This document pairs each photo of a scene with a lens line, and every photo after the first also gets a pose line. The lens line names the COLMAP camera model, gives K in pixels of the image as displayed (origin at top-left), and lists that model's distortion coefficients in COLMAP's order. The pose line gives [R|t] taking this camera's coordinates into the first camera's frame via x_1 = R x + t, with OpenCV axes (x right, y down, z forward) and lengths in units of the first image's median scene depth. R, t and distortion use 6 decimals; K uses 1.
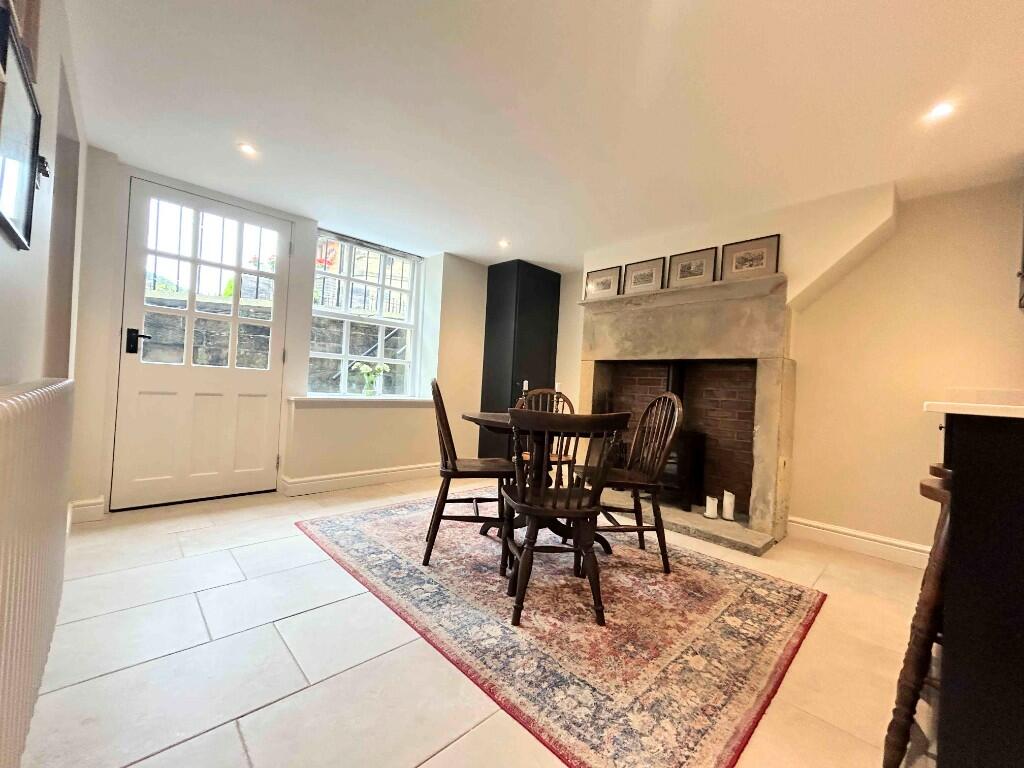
lens RADIAL K [[411.7, 0, 509.3], [0, 411.7, 385.0], [0, 0, 1]] dist [0.000120, 0.000516]
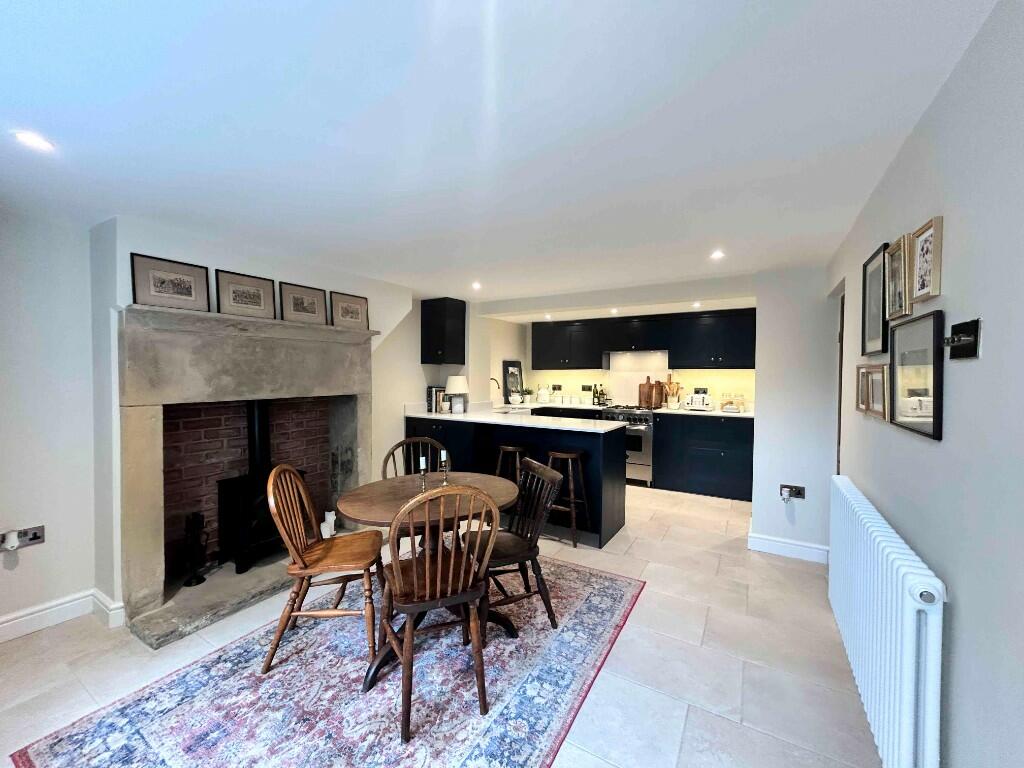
lens RADIAL K [[411.7, 0, 512.3], [0, 411.7, 384.5], [0, 0, 1]] dist [0.000120, 0.000516]
pose [[-0.265423, -0.077568, 0.961007, -0.606952], [-0.018242, 0.996984, 0.075433, -0.168083], [-0.963959, 0.002491, -0.266038, 0.750732]]
